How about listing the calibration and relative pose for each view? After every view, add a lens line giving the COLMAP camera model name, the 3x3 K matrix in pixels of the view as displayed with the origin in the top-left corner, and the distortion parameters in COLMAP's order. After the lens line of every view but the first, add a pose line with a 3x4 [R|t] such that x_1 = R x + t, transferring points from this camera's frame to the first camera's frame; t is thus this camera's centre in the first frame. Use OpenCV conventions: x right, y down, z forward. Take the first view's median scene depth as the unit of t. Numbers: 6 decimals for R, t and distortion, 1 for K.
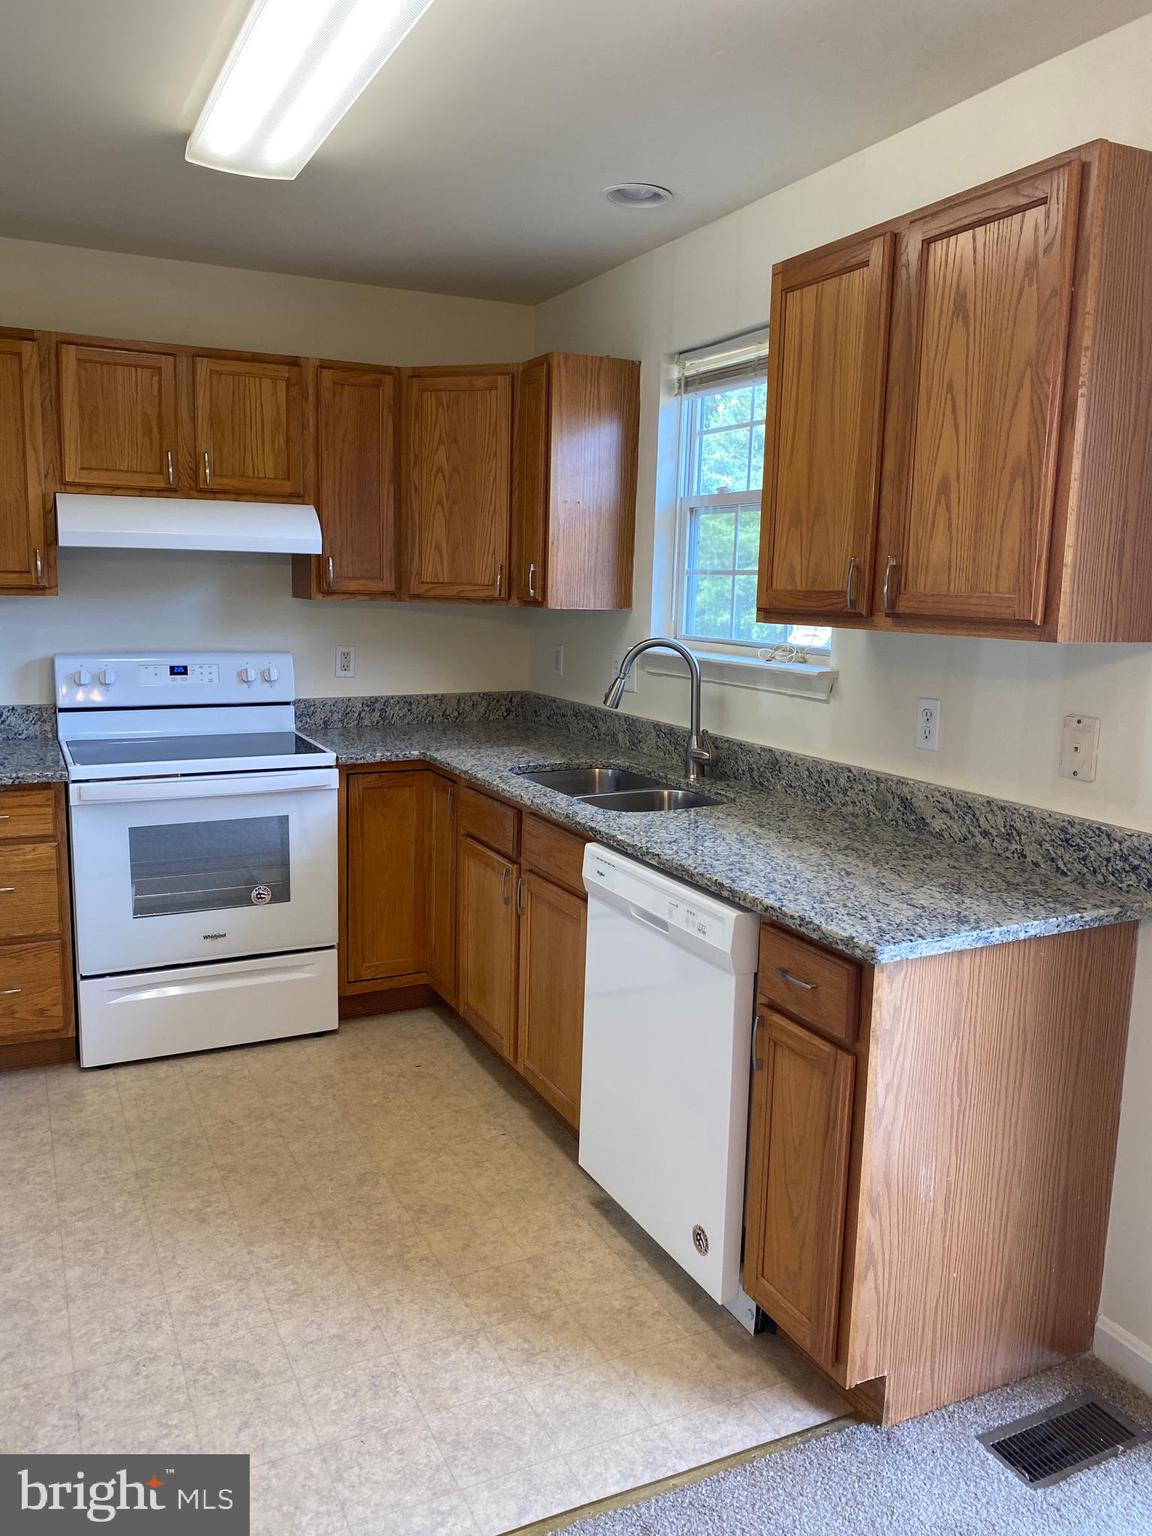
lens RADIAL K [[1159.8, 0, 572.0], [0, 1159.8, 757.2], [0, 0, 1]] dist [0.041764, -0.088677]
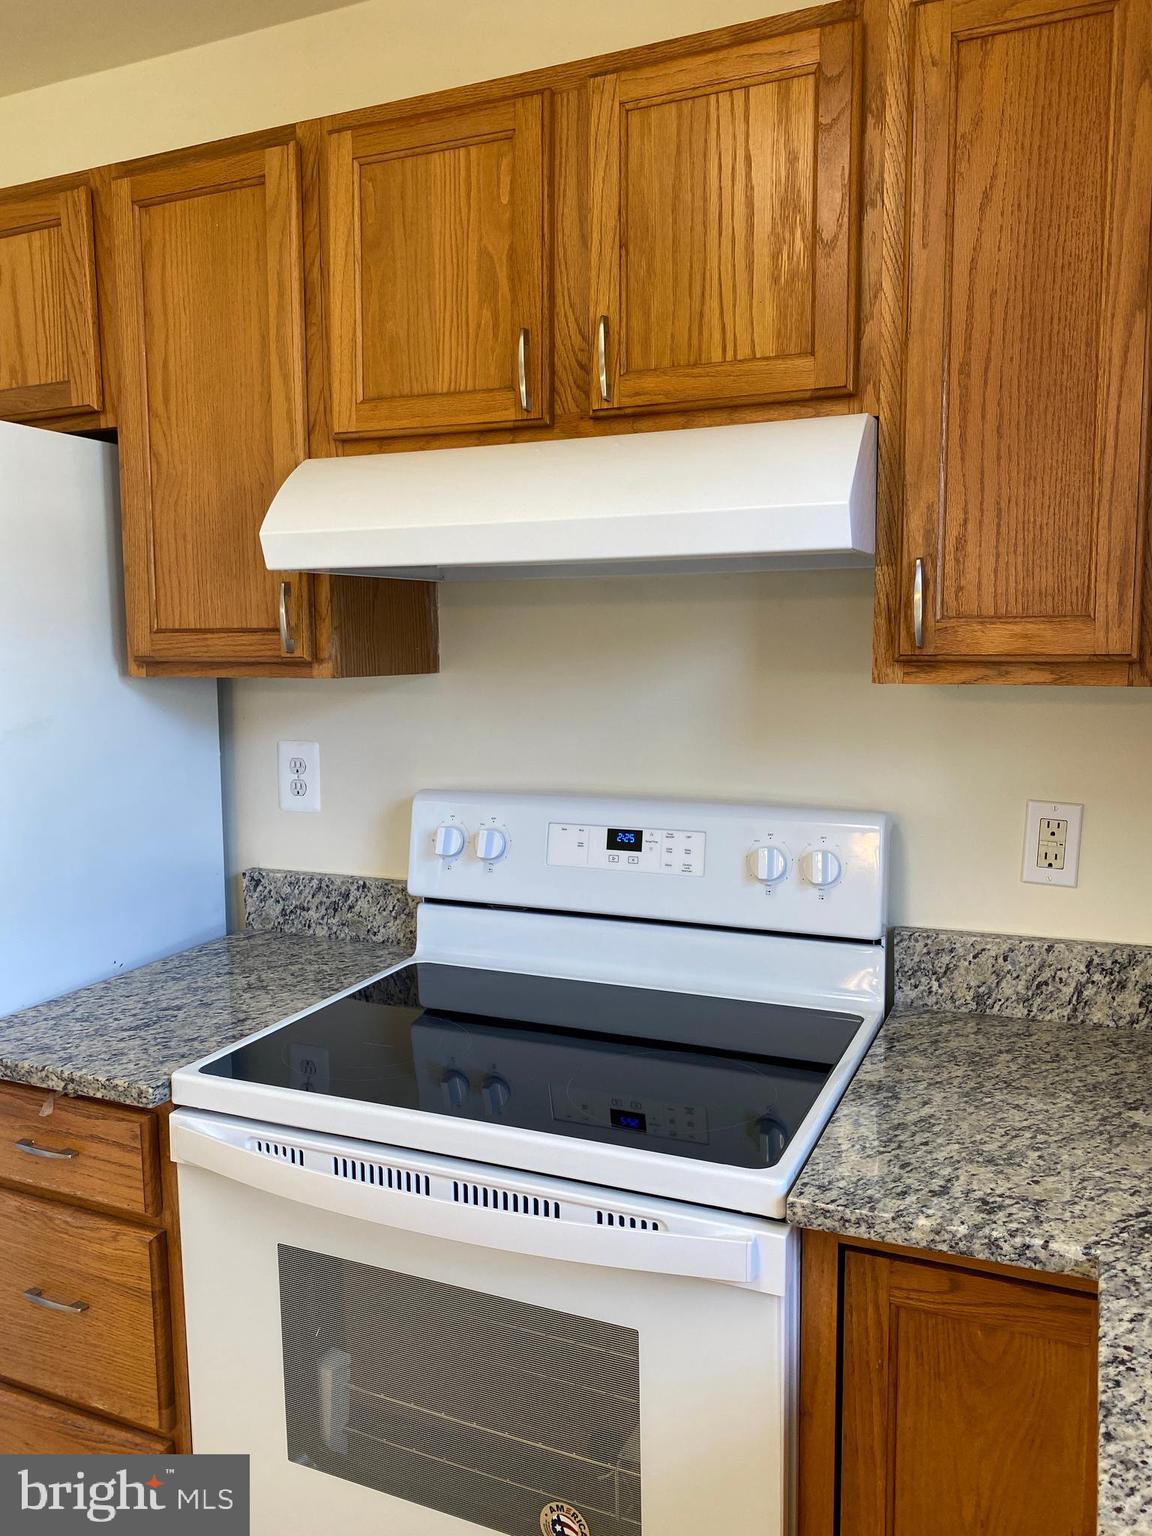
lens RADIAL K [[1177.6, 0, 563.9], [0, 1177.6, 759.0], [0, 0, 1]] dist [0.005569, 0.002916]
pose [[0.641026, 0.050762, -0.765839, -0.008260], [-0.096188, 0.995257, -0.014543, -0.117323], [0.761468, 0.082987, 0.642868, 0.836015]]
